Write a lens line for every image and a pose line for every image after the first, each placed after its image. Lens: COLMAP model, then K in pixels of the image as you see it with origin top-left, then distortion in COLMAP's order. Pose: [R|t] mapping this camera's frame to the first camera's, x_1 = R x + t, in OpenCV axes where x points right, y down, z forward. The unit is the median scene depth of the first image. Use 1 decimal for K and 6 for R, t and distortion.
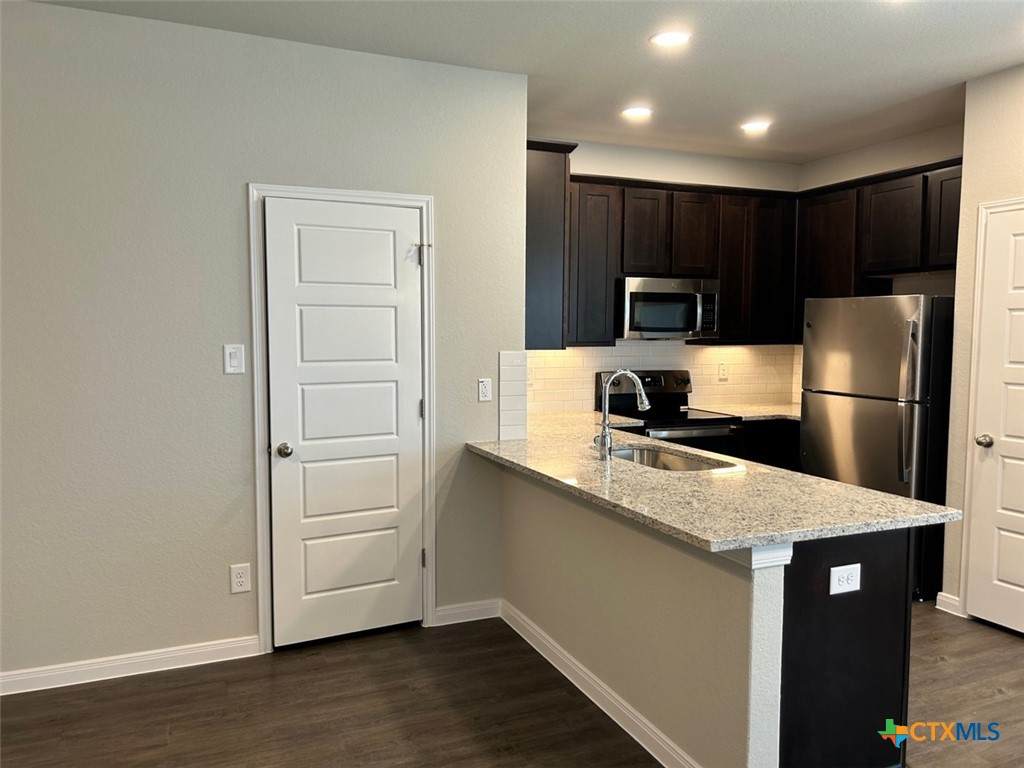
lens RADIAL K [[769.1, 0, 513.3], [0, 769.1, 375.2], [0, 0, 1]] dist [0.051366, -0.061253]
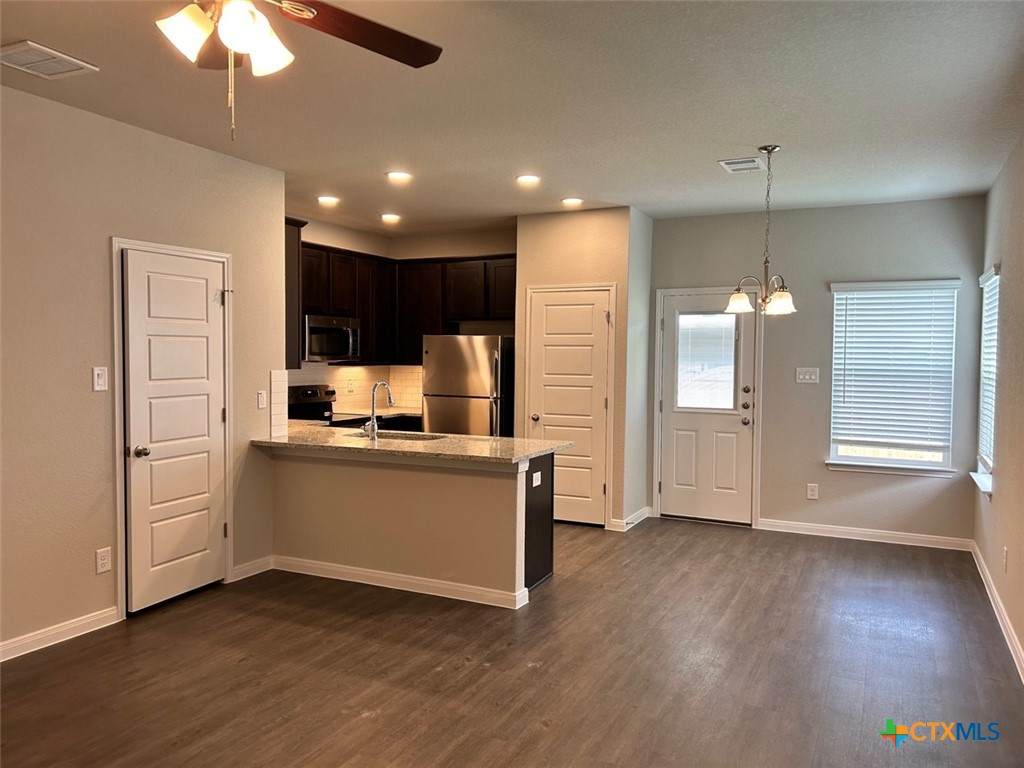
lens RADIAL K [[769.1, 0, 515.2], [0, 769.1, 383.4], [0, 0, 1]] dist [0.051366, -0.061253]
pose [[0.750429, -0.021739, 0.660593, -0.620319], [0.033217, 0.999436, -0.004845, 0.012527], [-0.660115, 0.025579, 0.750729, -0.316246]]
